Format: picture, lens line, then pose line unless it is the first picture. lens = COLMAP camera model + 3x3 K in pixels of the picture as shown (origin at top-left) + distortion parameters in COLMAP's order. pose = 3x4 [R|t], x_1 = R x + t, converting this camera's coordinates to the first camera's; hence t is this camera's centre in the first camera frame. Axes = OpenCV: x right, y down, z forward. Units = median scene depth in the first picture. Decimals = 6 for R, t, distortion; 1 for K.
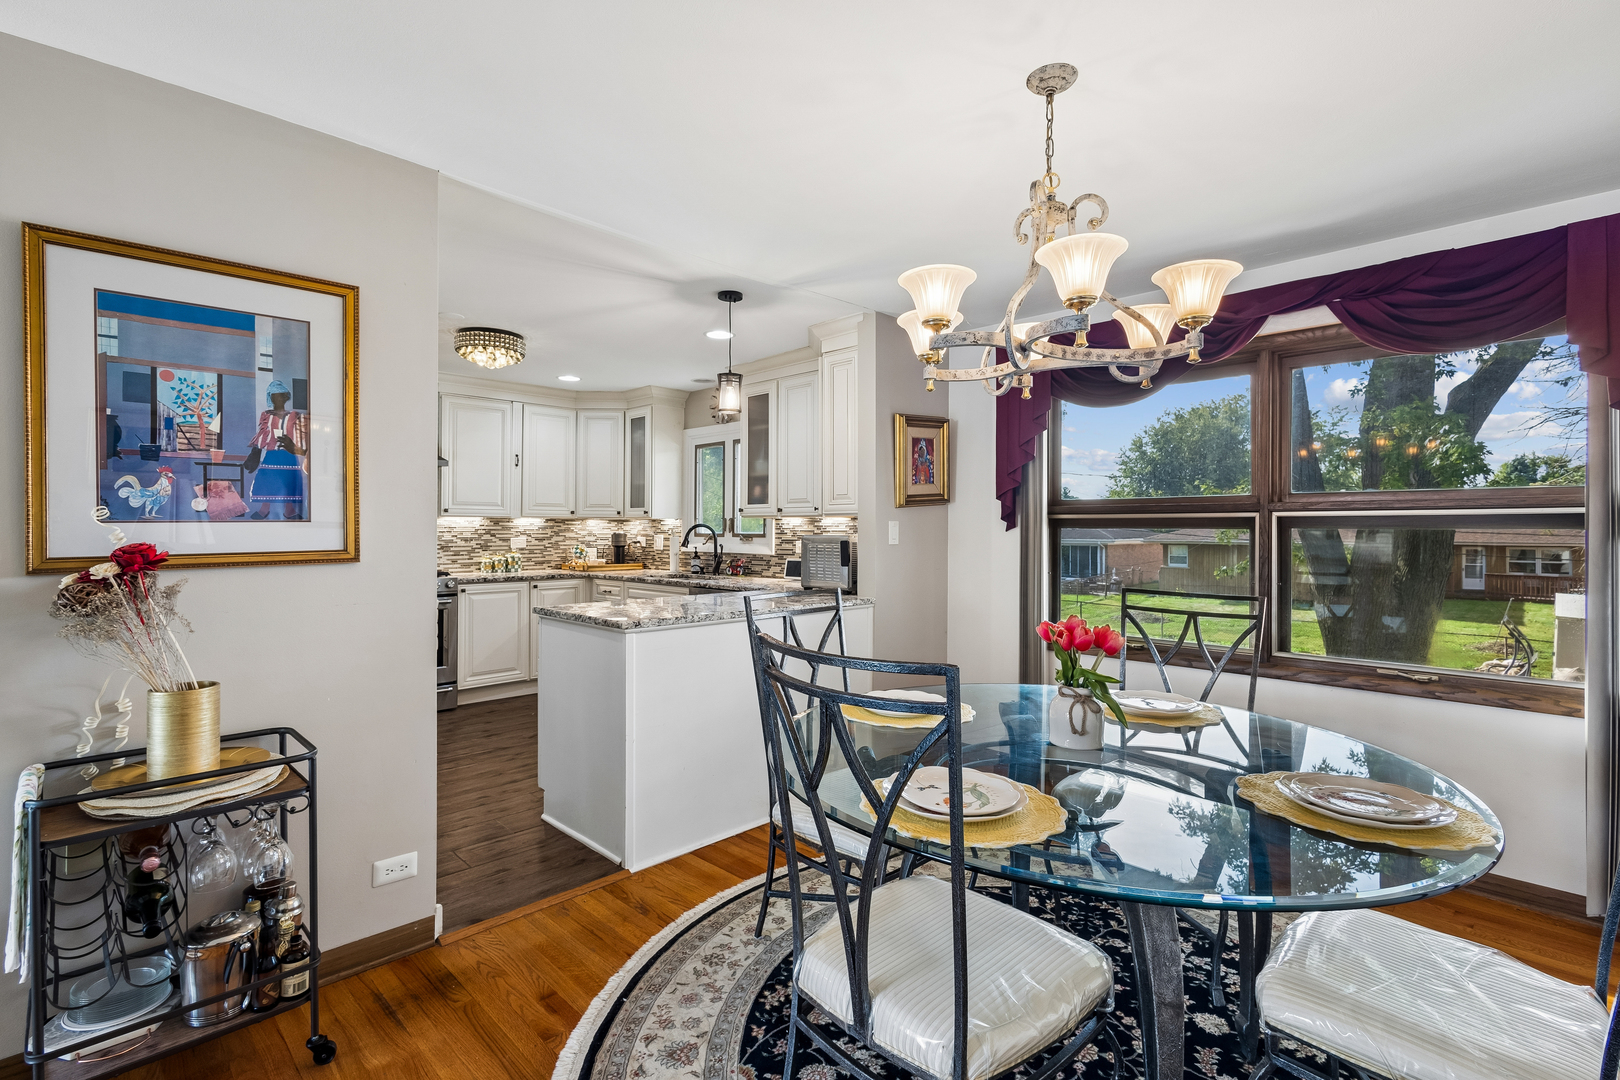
lens RADIAL K [[743.5, 0, 809.5], [0, 743.5, 518.6], [0, 0, 1]] dist [0.008448, -0.000154]
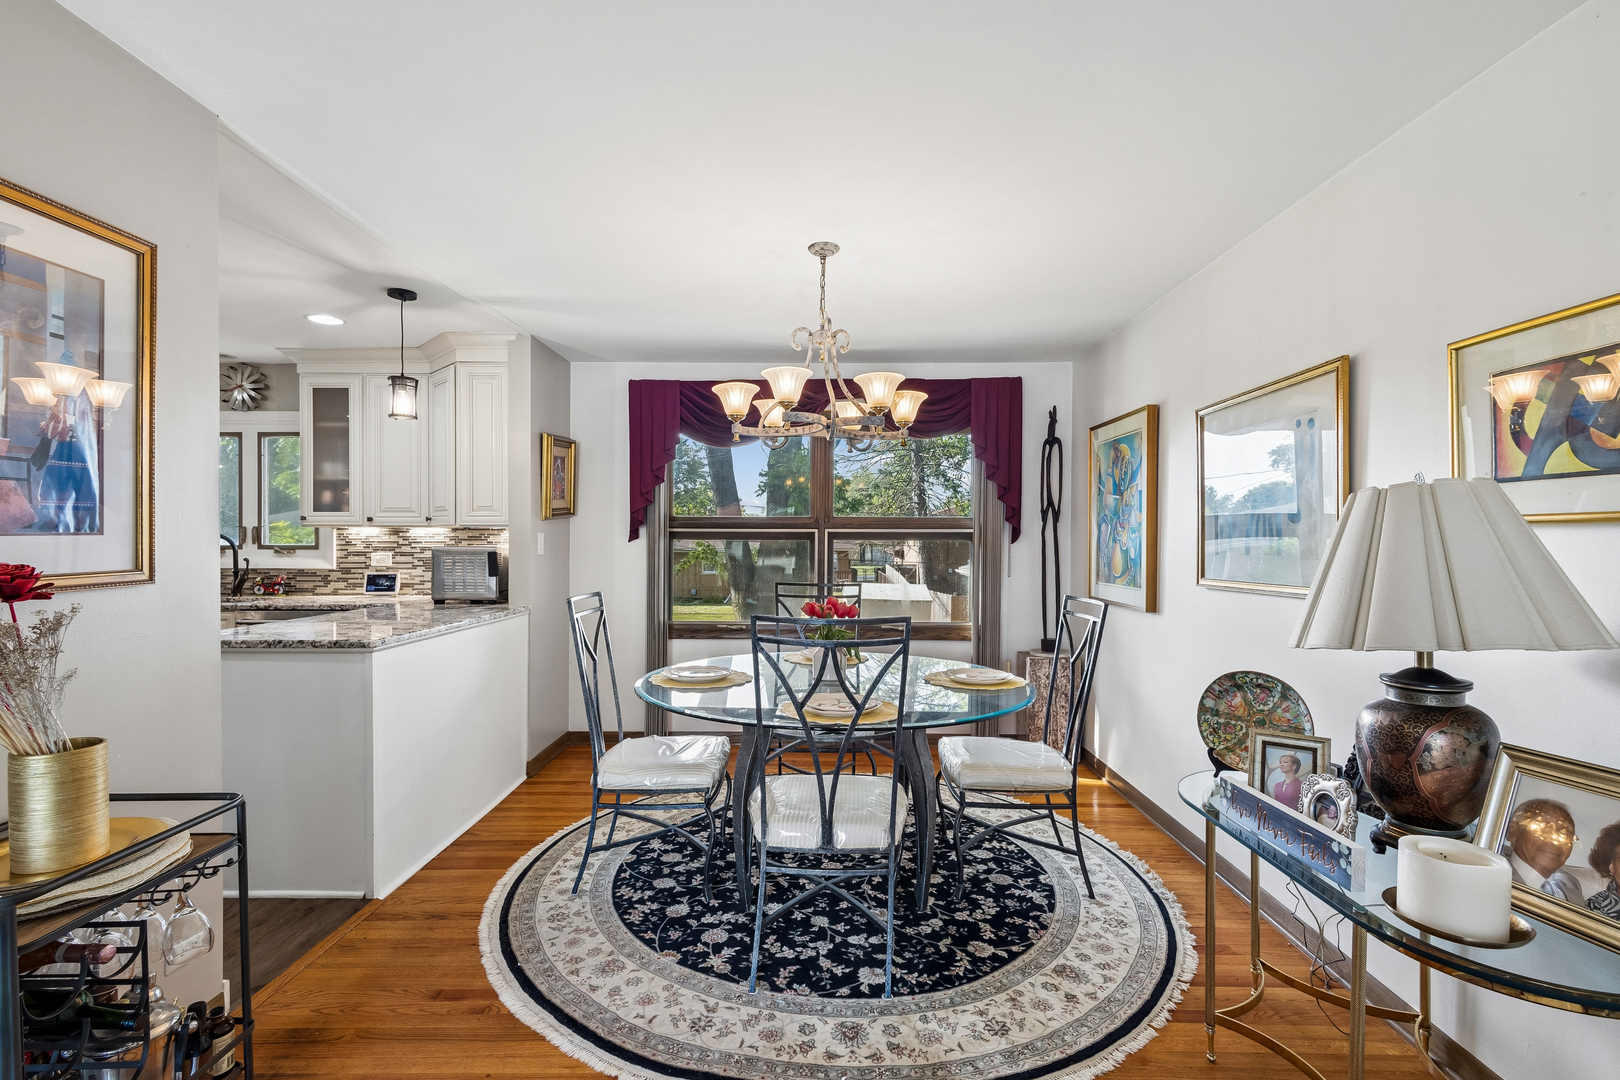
lens RADIAL K [[743.5, 0, 810.4], [0, 743.5, 544.4], [0, 0, 1]] dist [0.008448, -0.000154]
pose [[0.723537, -0.005700, 0.690262, -0.410778], [-0.010112, 0.999771, 0.018856, -0.004801], [-0.690211, -0.020623, 0.723314, -0.054642]]
